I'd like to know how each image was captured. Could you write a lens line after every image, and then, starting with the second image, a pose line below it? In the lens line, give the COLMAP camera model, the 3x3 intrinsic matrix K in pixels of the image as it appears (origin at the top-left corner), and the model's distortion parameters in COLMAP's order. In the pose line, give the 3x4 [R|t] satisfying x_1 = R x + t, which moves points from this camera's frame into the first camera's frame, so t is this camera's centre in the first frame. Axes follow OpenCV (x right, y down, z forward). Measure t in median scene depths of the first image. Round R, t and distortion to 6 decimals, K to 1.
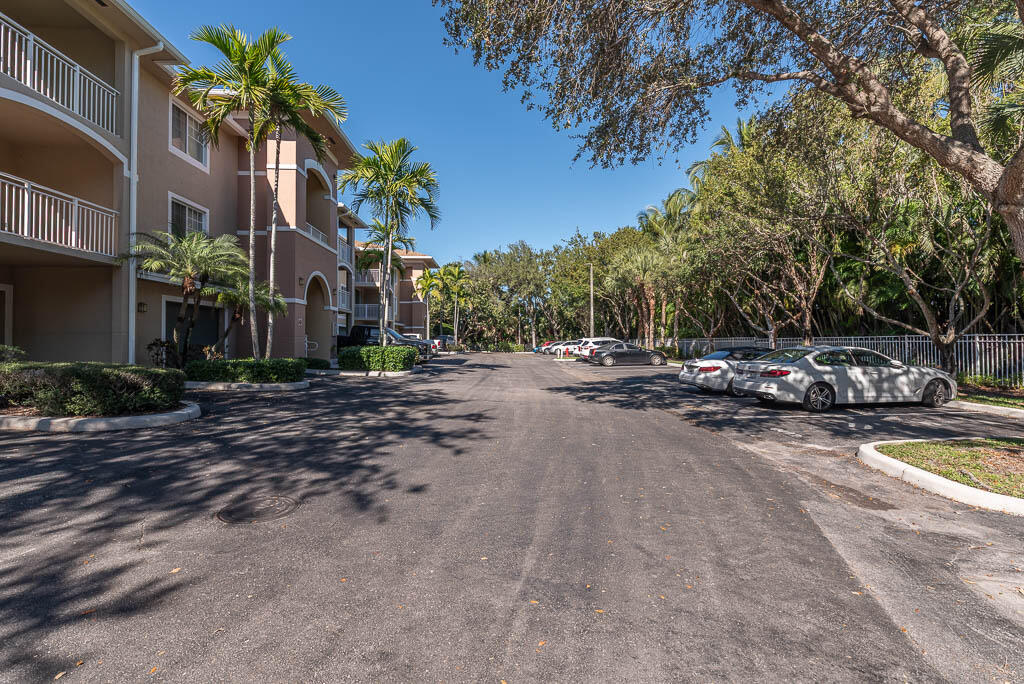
lens RADIAL K [[435.0, 0, 515.4], [0, 435.0, 337.1], [0, 0, 1]] dist [0.000100, -0.000257]
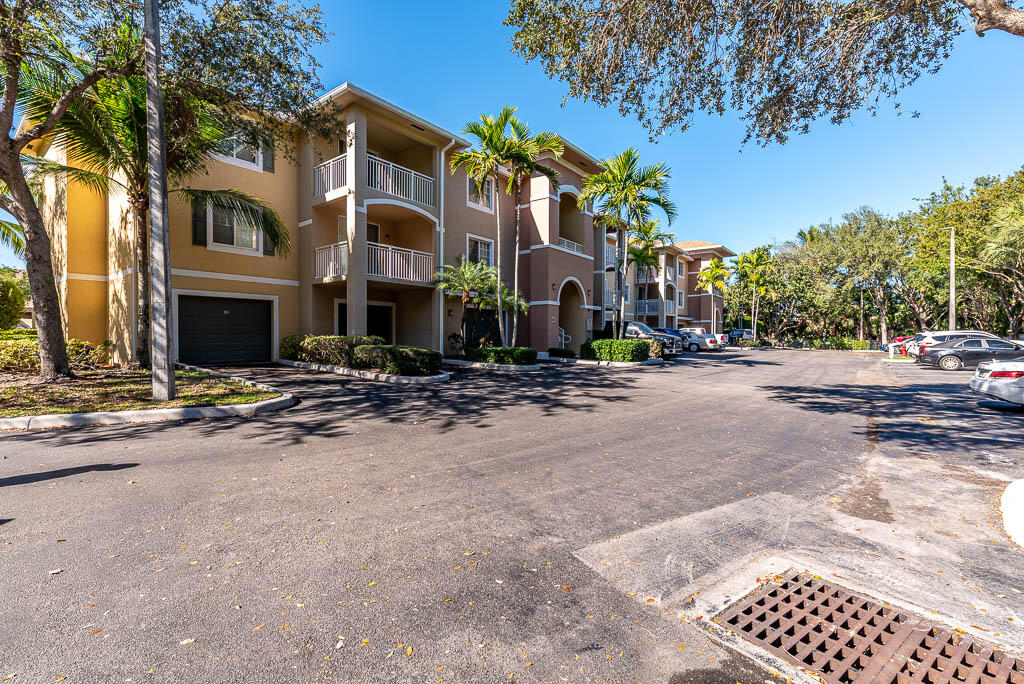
lens RADIAL K [[435.0, 0, 510.5], [0, 435.0, 338.0], [0, 0, 1]] dist [0.000100, -0.000257]
pose [[0.769327, 0.004709, -0.638838, 0.321253], [0.004561, 0.999907, 0.012863, 0.002905], [0.638839, -0.012810, 0.769233, -0.058756]]
